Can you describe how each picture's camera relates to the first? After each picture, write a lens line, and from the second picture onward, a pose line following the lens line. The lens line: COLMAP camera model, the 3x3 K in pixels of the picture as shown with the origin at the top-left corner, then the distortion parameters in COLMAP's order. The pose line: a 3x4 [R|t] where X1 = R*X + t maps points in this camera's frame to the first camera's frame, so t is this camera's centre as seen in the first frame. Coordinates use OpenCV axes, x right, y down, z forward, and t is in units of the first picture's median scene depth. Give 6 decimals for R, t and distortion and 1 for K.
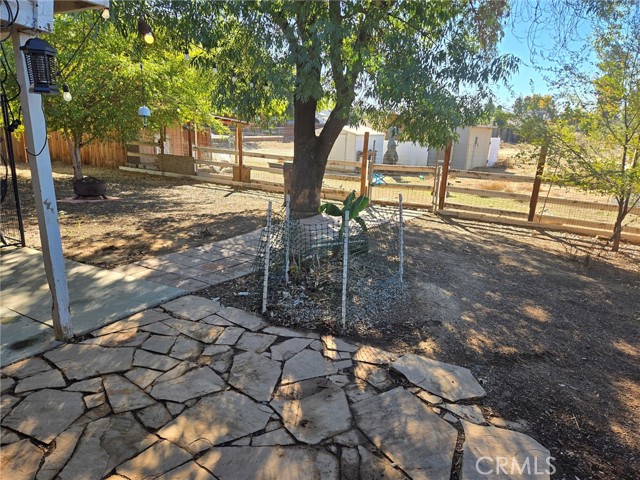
lens RADIAL K [[432.3, 0, 319.6], [0, 432.3, 241.2], [0, 0, 1]] dist [0.041642, -0.004907]
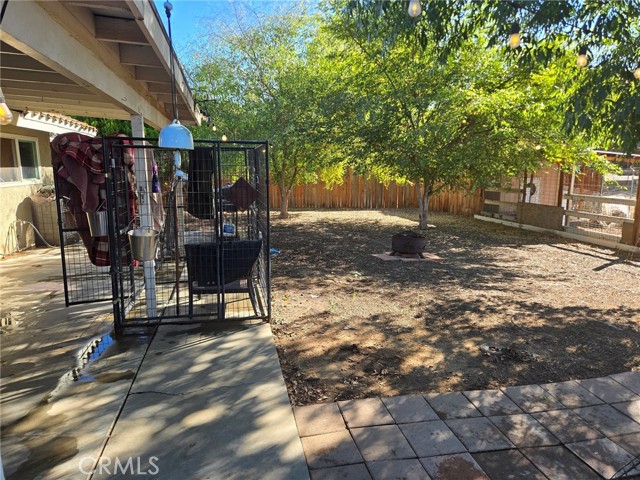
lens RADIAL K [[432.3, 0, 318.9], [0, 432.3, 238.4], [0, 0, 1]] dist [0.041642, -0.004907]
pose [[0.674109, 0.081535, -0.734118, -0.021915], [-0.157621, 0.986875, -0.035129, -0.083420], [0.721618, 0.139393, 0.678113, 0.331244]]
